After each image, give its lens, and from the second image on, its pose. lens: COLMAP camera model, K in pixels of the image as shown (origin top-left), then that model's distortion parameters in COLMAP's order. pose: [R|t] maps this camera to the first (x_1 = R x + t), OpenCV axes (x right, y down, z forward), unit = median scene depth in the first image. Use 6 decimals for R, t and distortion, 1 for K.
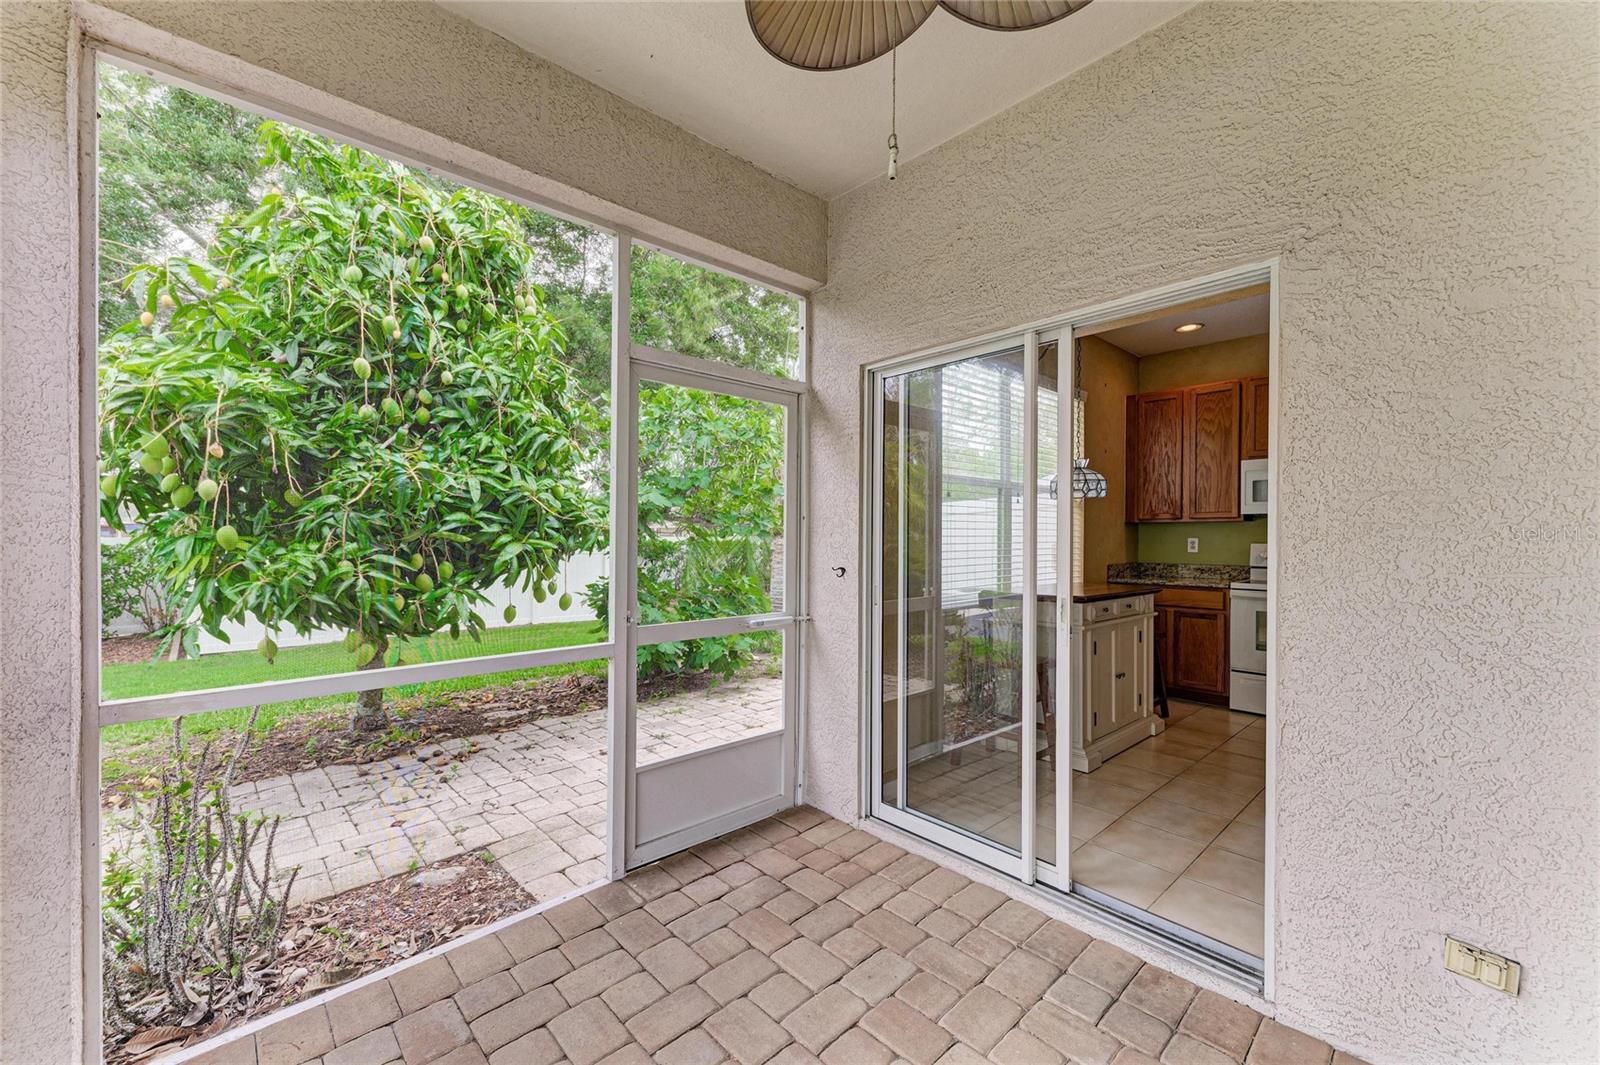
lens RADIAL K [[637.9, 0, 811.4], [0, 637.9, 537.3], [0, 0, 1]] dist [0.016243, -0.004197]
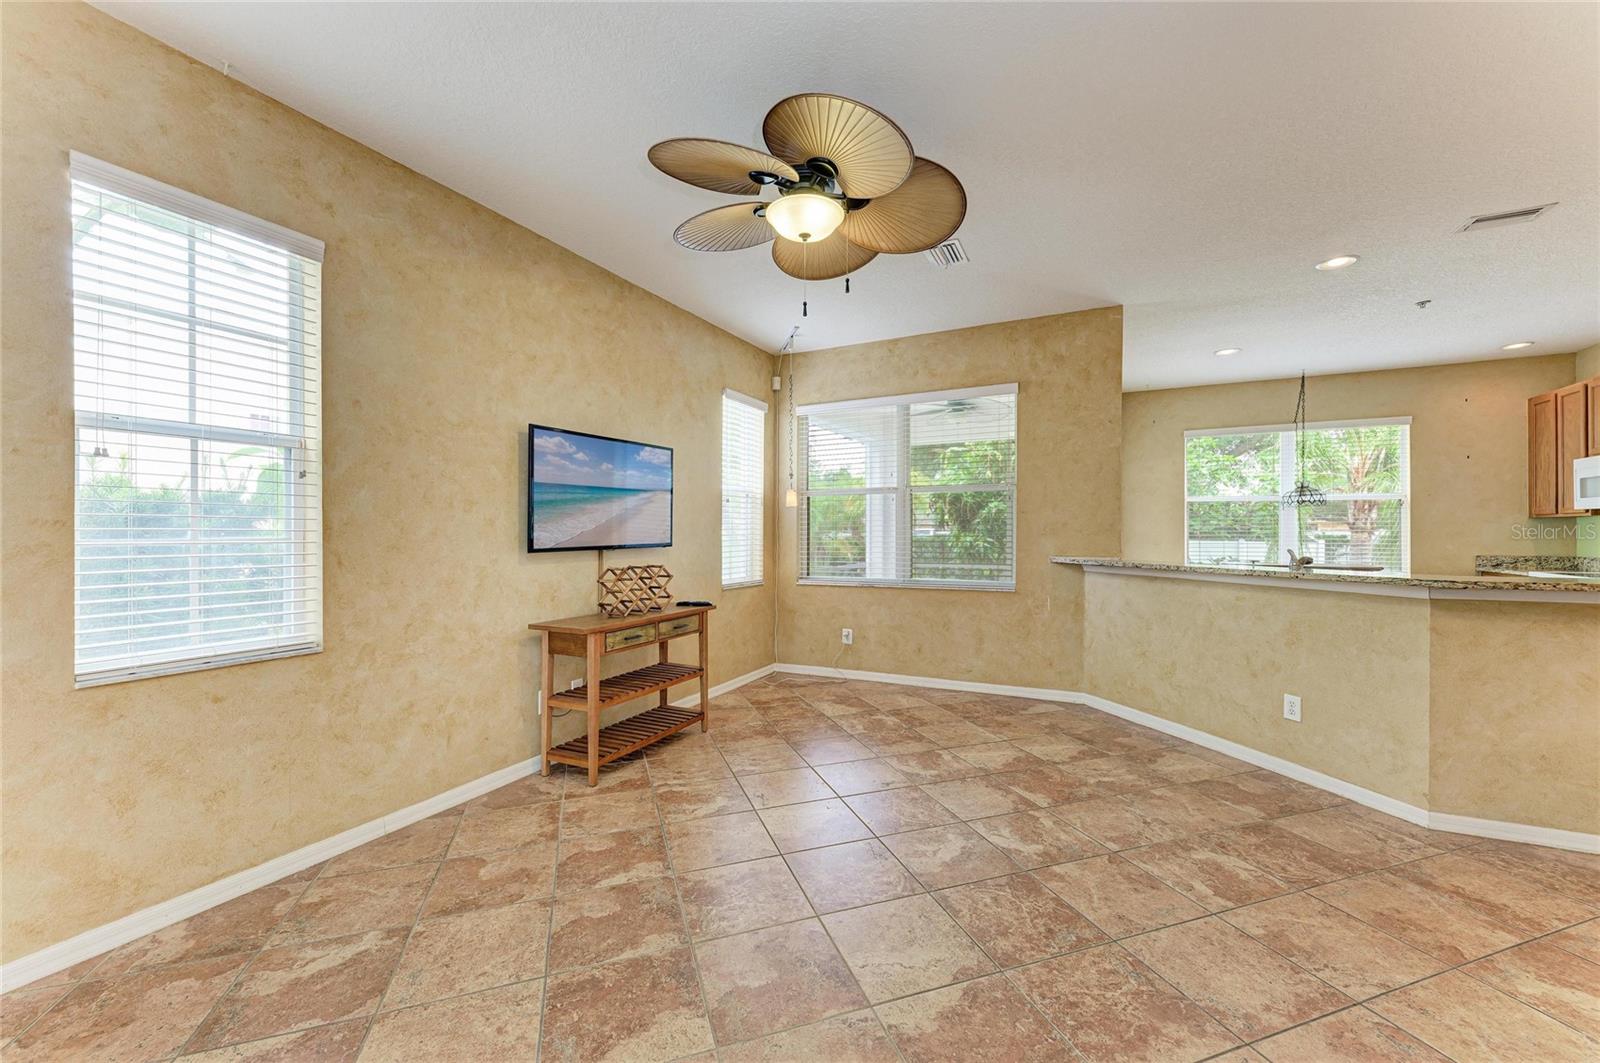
lens RADIAL K [[626.8, 0, 800.7], [0, 626.8, 529.2], [0, 0, 1]] dist [0.011089, -0.000297]
pose [[0.347815, -0.008866, -0.937521, 1.178556], [-0.002643, 0.999942, -0.010437, 0.011127], [0.937560, 0.006108, 0.347771, -0.553240]]
